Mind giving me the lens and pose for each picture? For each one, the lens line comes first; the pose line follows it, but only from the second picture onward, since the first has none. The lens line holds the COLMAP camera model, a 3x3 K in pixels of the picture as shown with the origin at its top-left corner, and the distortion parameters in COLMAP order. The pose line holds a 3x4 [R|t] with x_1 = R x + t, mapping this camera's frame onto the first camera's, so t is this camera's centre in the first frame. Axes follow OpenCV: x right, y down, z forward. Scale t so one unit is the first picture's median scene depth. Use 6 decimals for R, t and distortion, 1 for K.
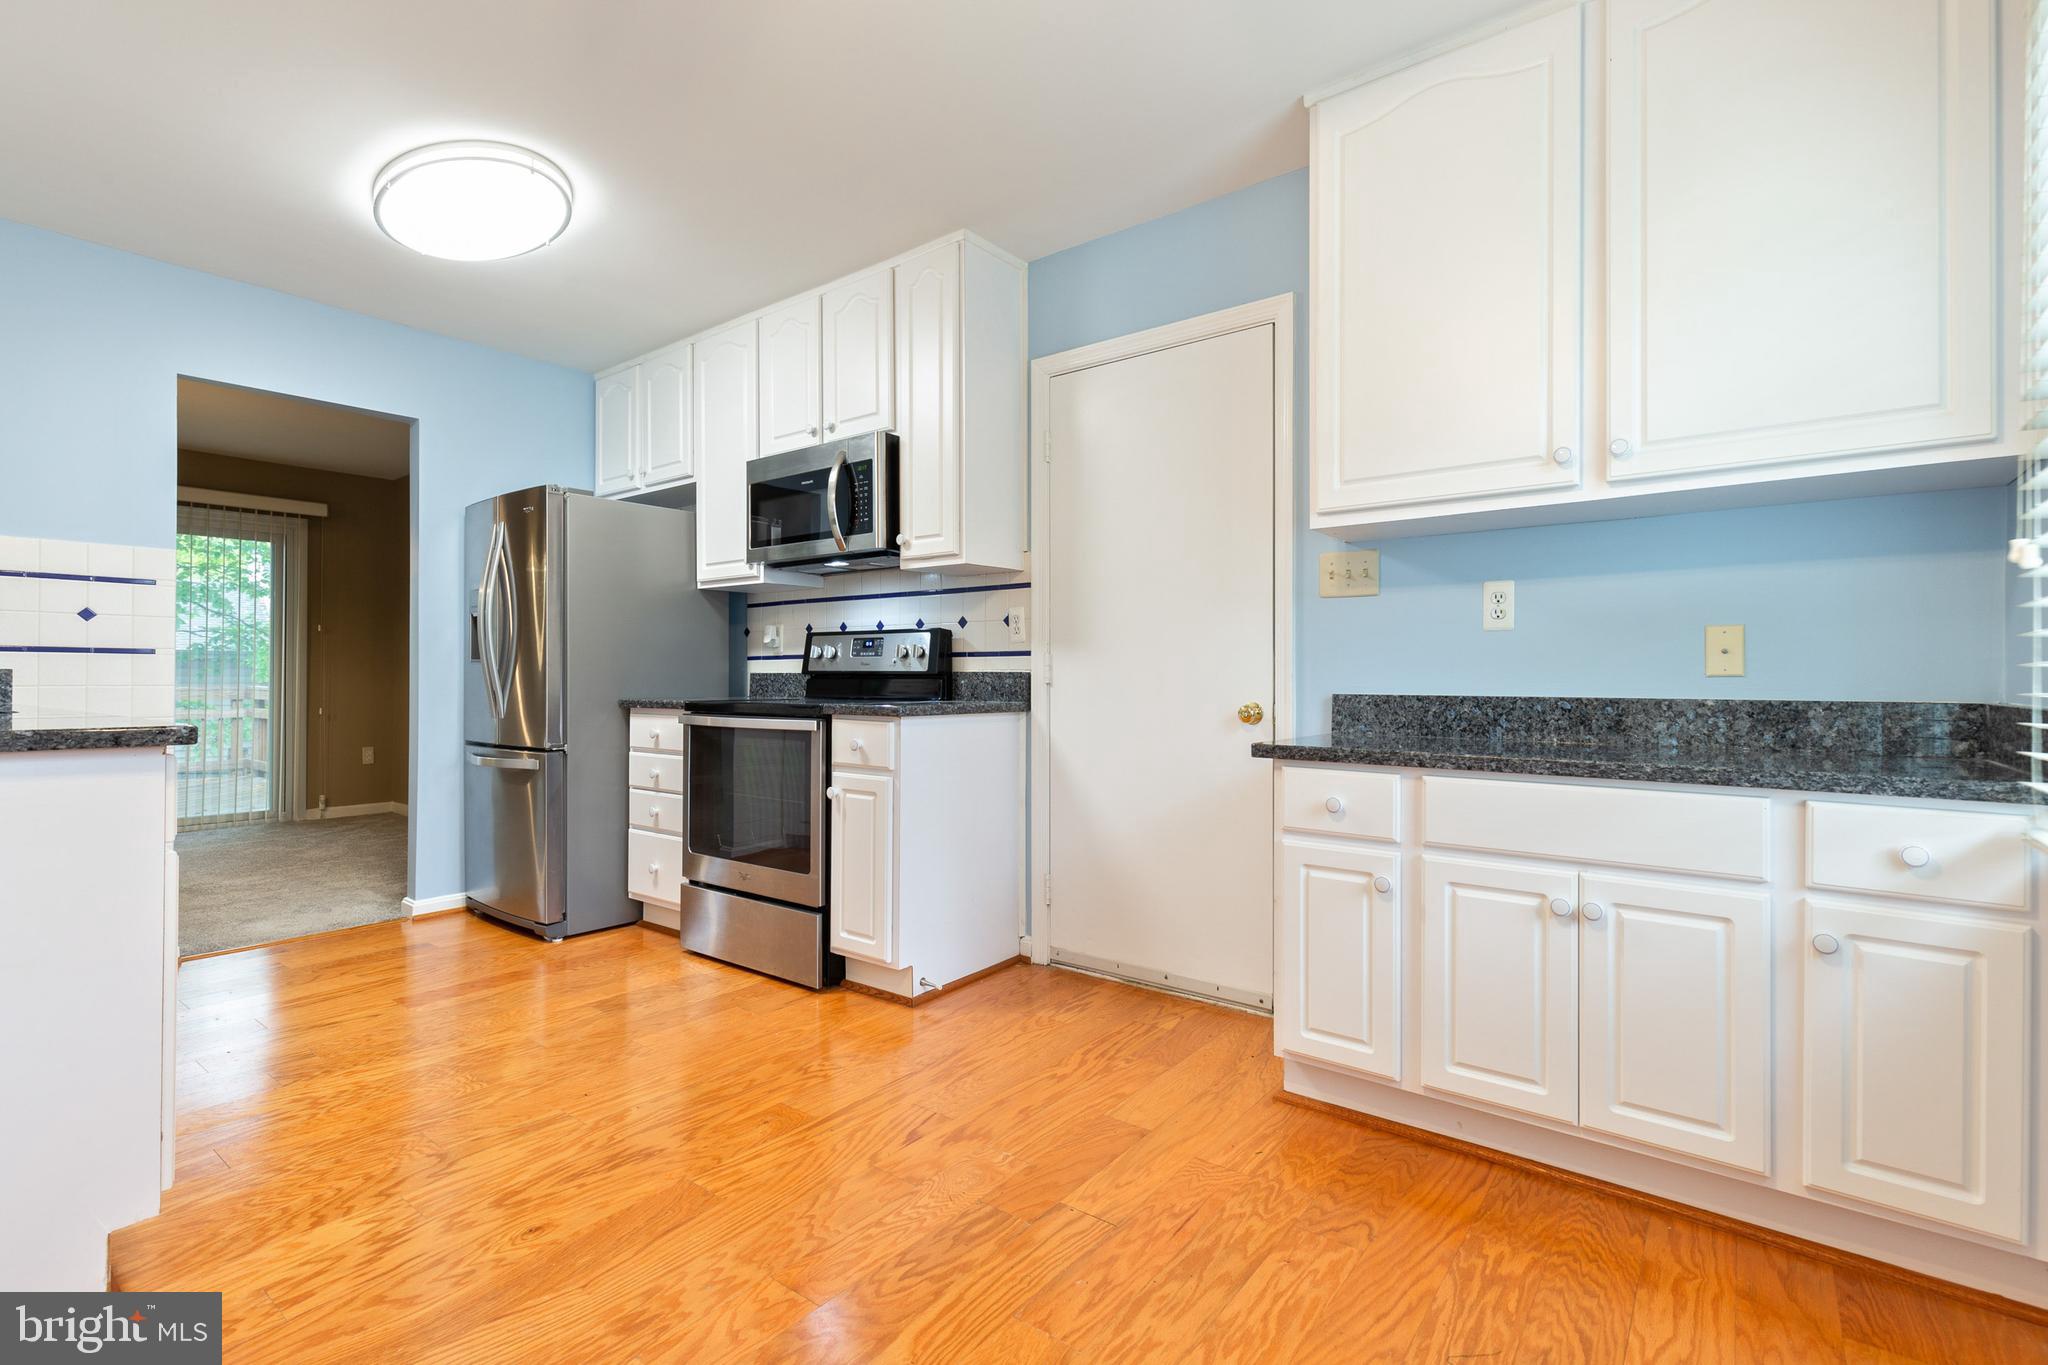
lens RADIAL K [[927.8, 0, 1029.7], [0, 927.8, 691.8], [0, 0, 1]] dist [0.003302, -0.001069]
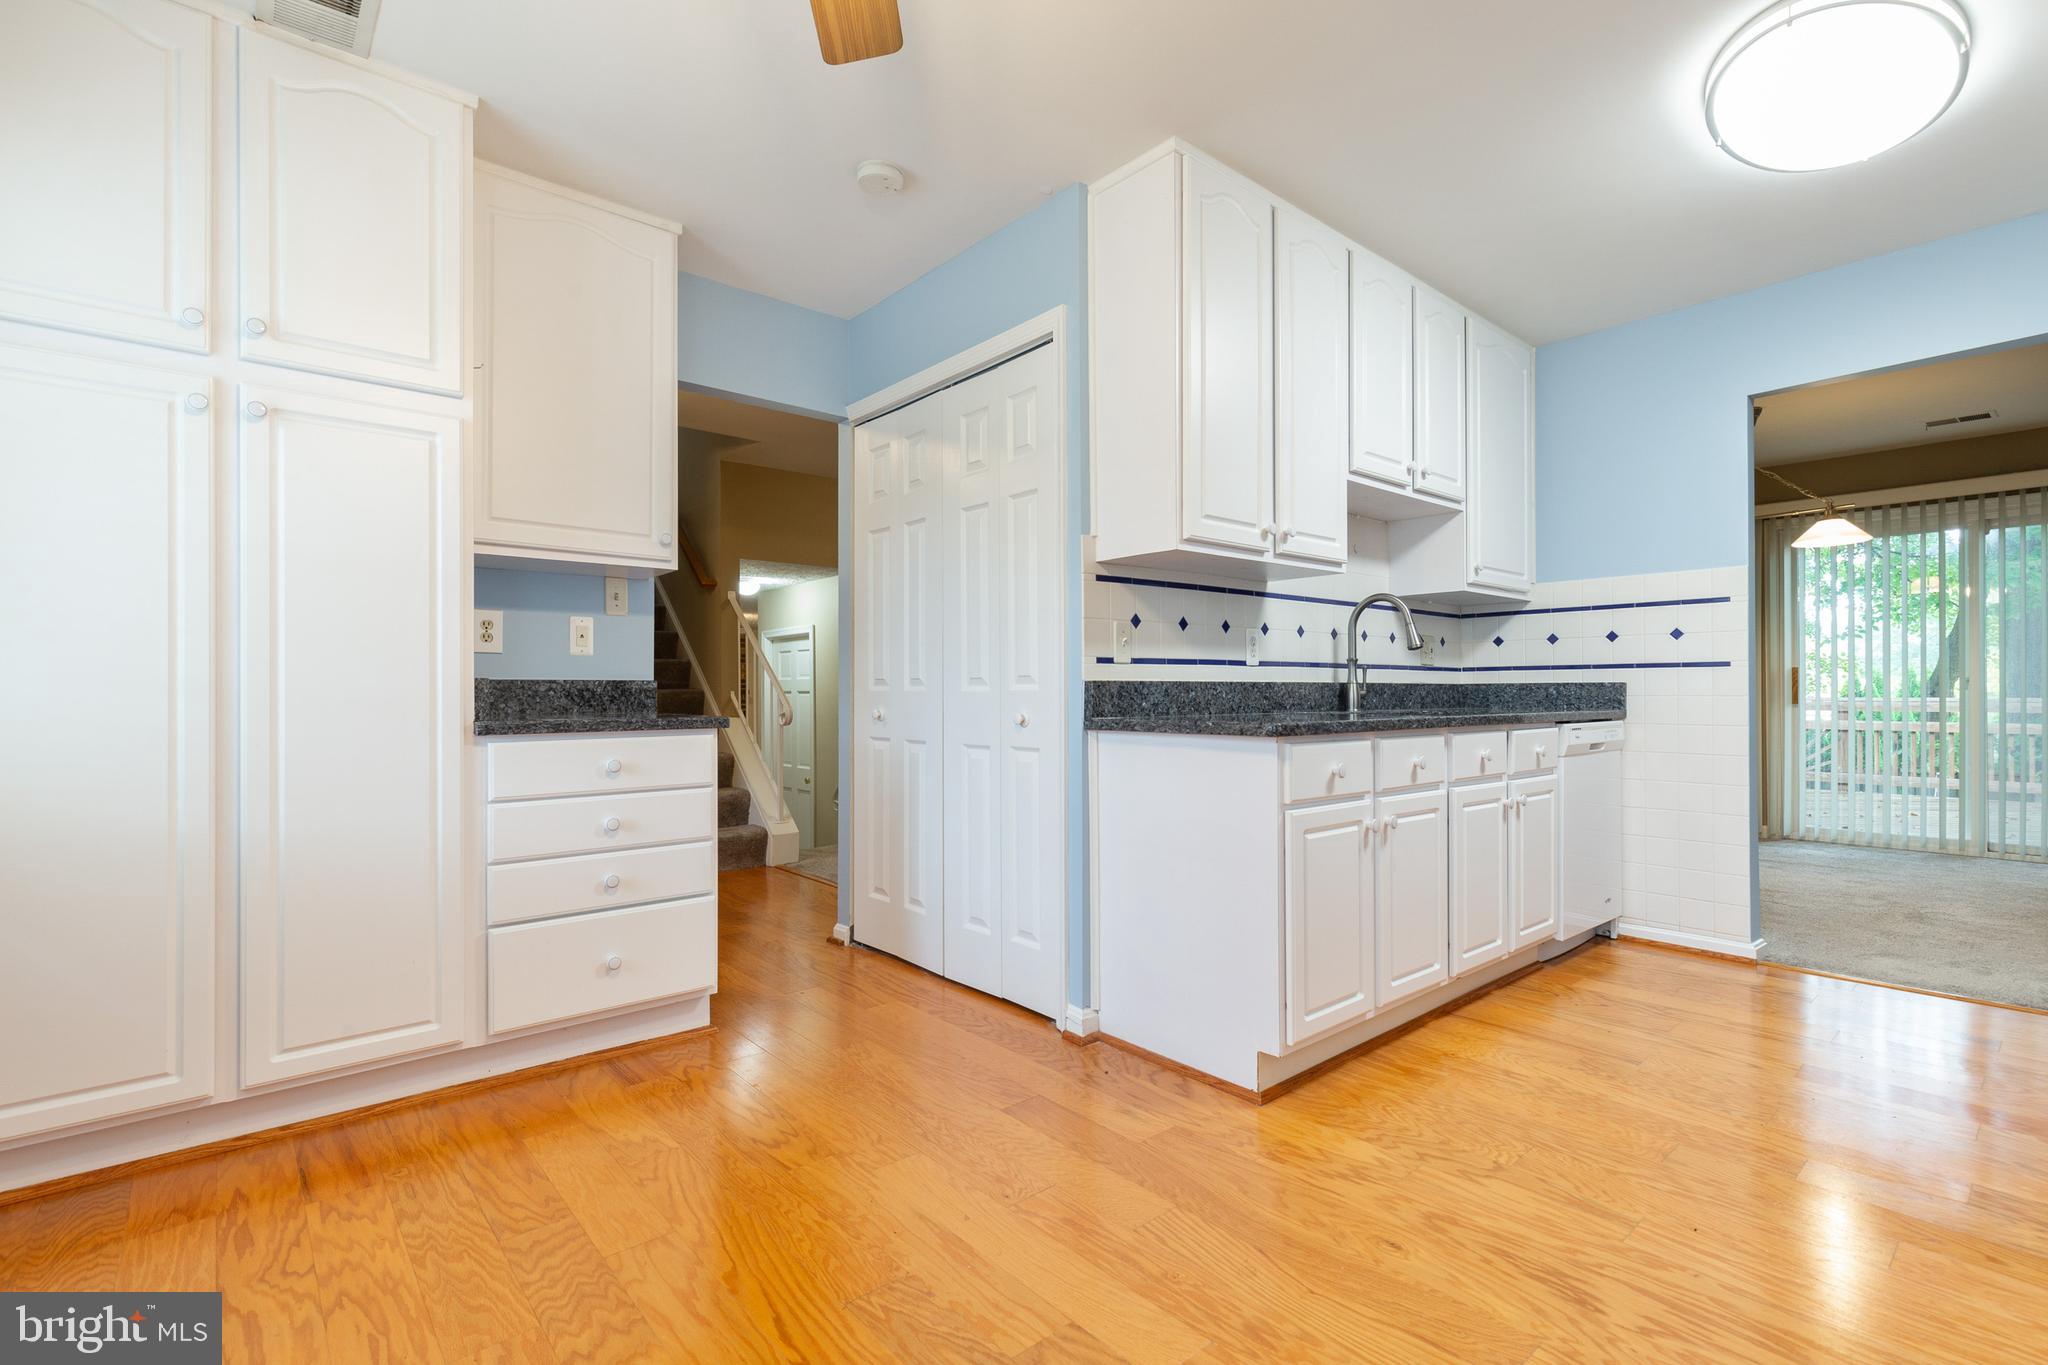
lens RADIAL K [[927.8, 0, 1029.7], [0, 927.8, 691.8], [0, 0, 1]] dist [0.003302, -0.001069]
pose [[-0.198749, 0.002332, -0.980048, 0.448665], [-0.008688, 0.999954, 0.004142, -0.014494], [0.980012, 0.009338, -0.198720, 0.695967]]
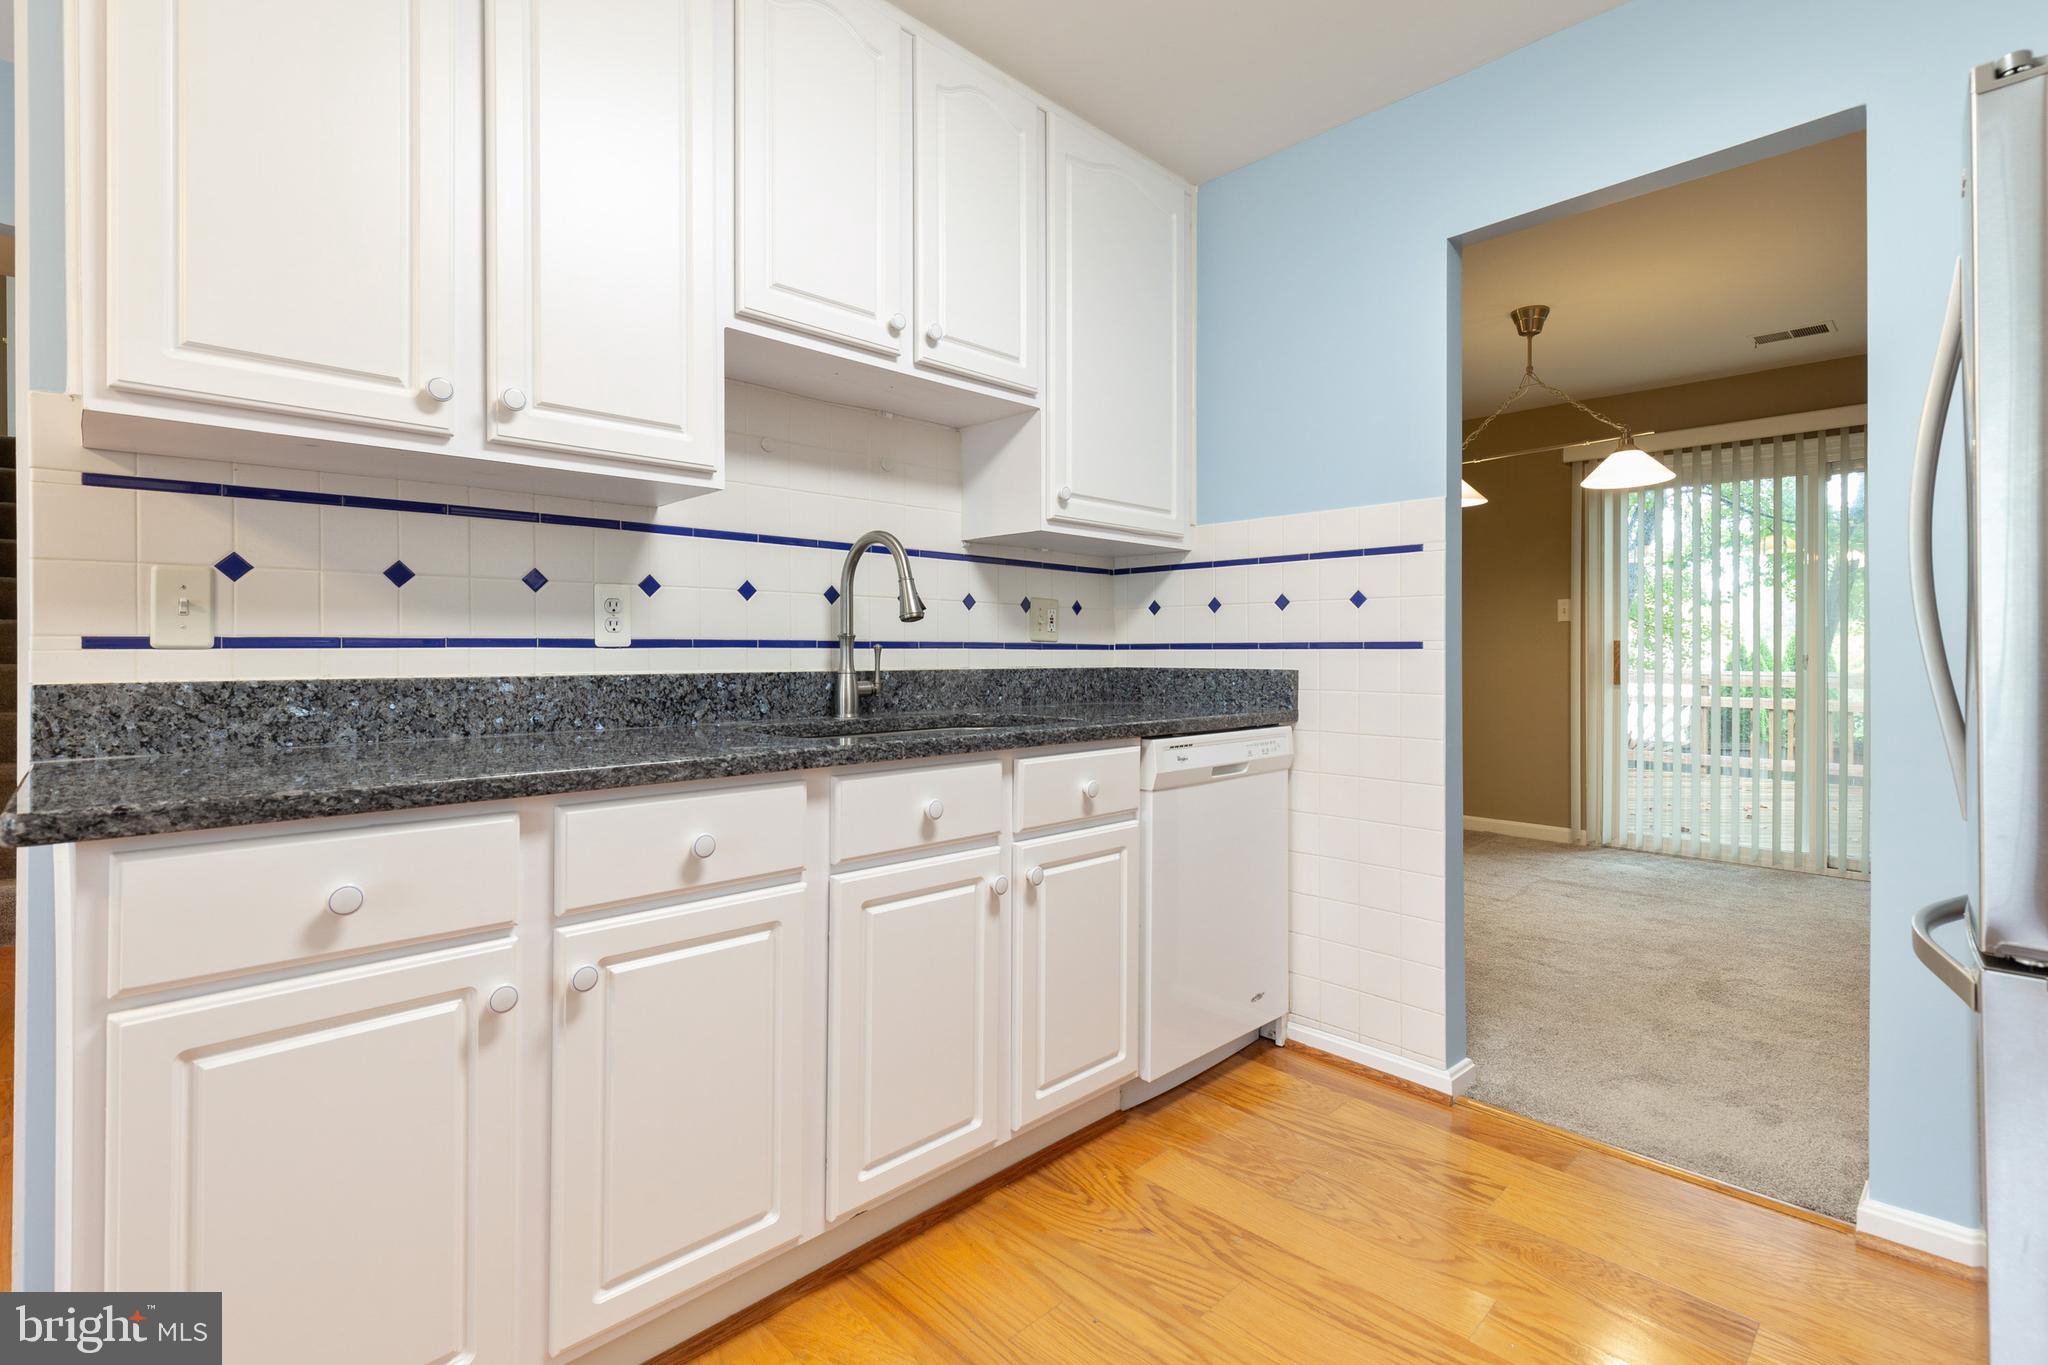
lens RADIAL K [[947.9, 0, 1028.6], [0, 947.9, 653.2], [0, 0, 1]] dist [0.004107, 0.000311]
pose [[-0.125037, 0.002181, -0.992150, -0.299127], [-0.012944, 0.999909, 0.003829, -0.059982], [0.992068, 0.013322, -0.124997, 1.307248]]
